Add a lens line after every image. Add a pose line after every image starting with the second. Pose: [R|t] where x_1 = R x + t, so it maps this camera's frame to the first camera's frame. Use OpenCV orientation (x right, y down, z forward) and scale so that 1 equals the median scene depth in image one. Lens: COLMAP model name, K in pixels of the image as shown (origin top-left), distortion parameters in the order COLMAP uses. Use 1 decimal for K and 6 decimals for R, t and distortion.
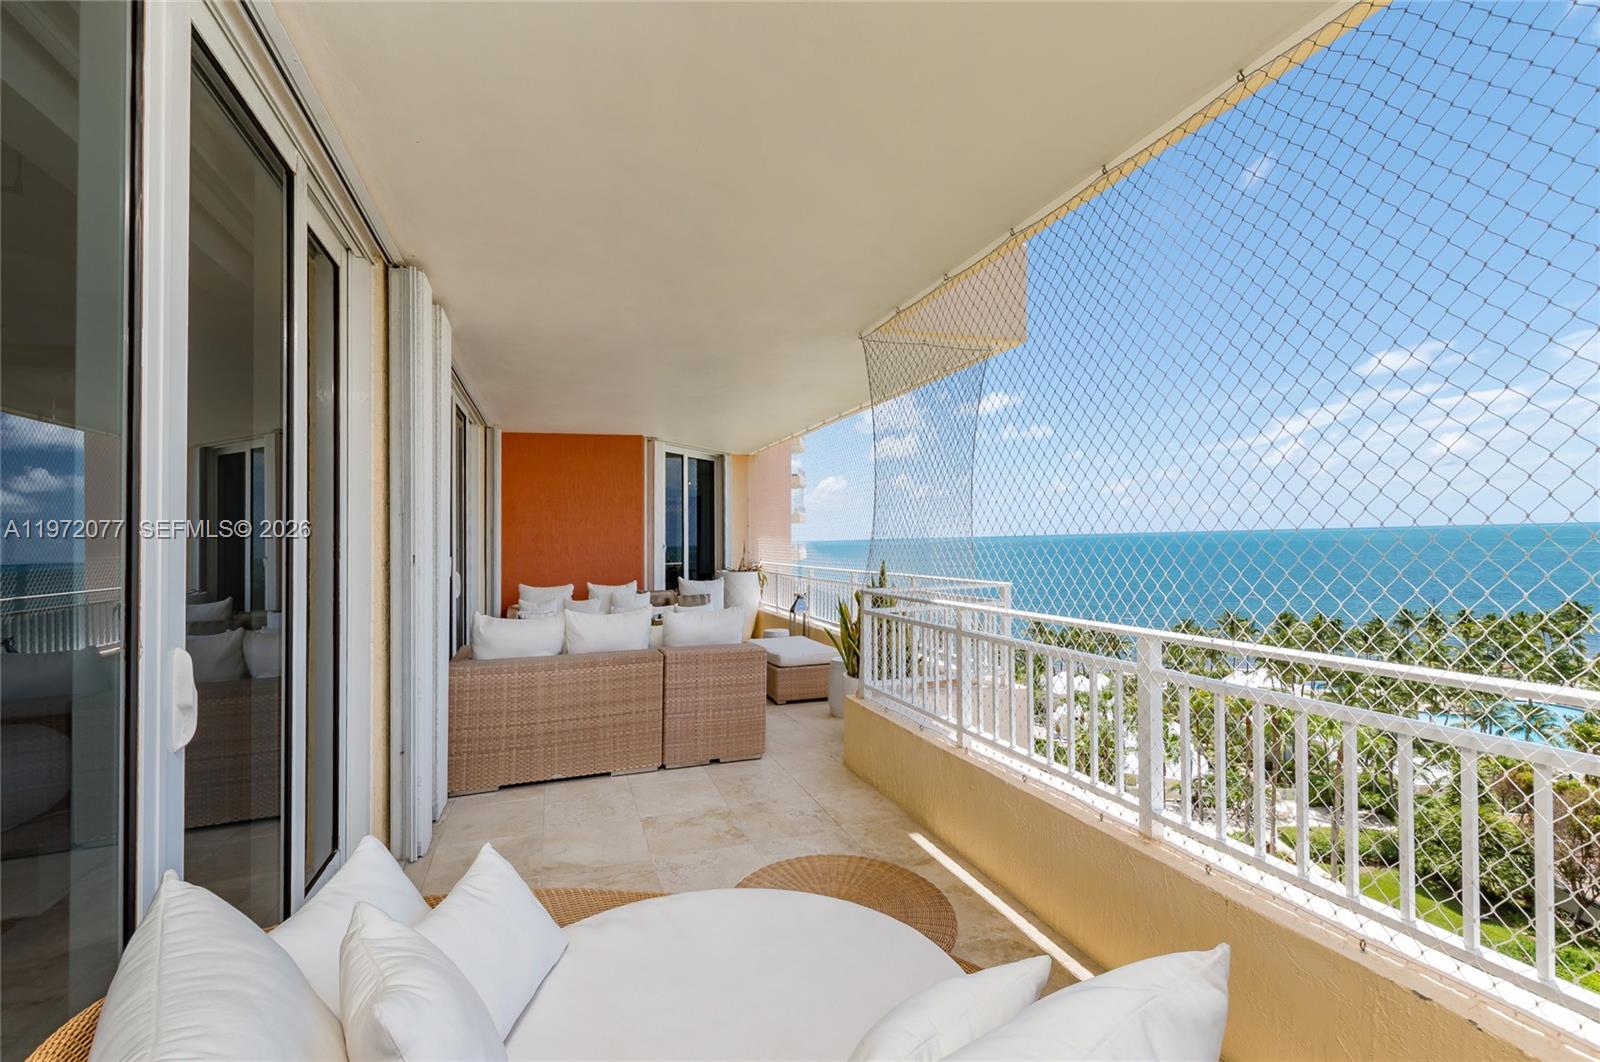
lens RADIAL K [[681.8, 0, 799.8], [0, 681.8, 534.3], [0, 0, 1]] dist [0.005147, -0.002621]
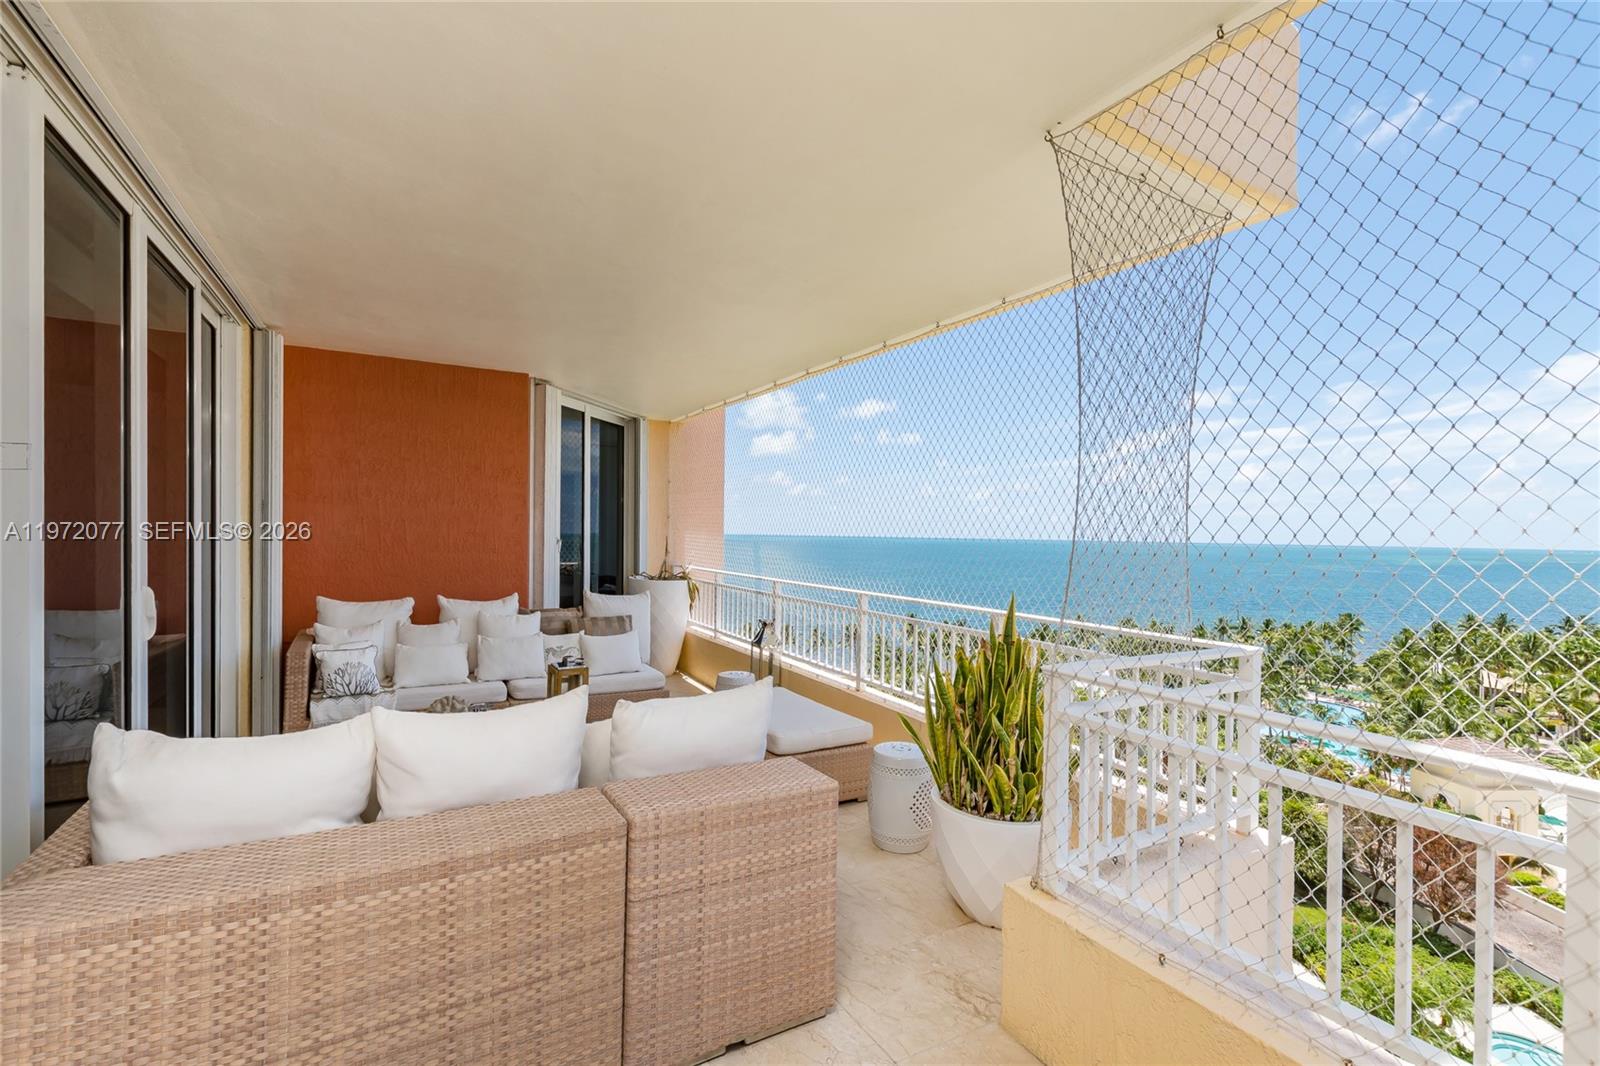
lens RADIAL K [[681.8, 0, 768.4], [0, 681.8, 571.2], [0, 0, 1]] dist [0.005147, -0.002621]
pose [[0.988896, 0.026498, 0.146230, -0.094428], [-0.035237, 0.997724, 0.057493, -0.000192], [-0.144374, -0.062008, 0.987578, 0.308549]]
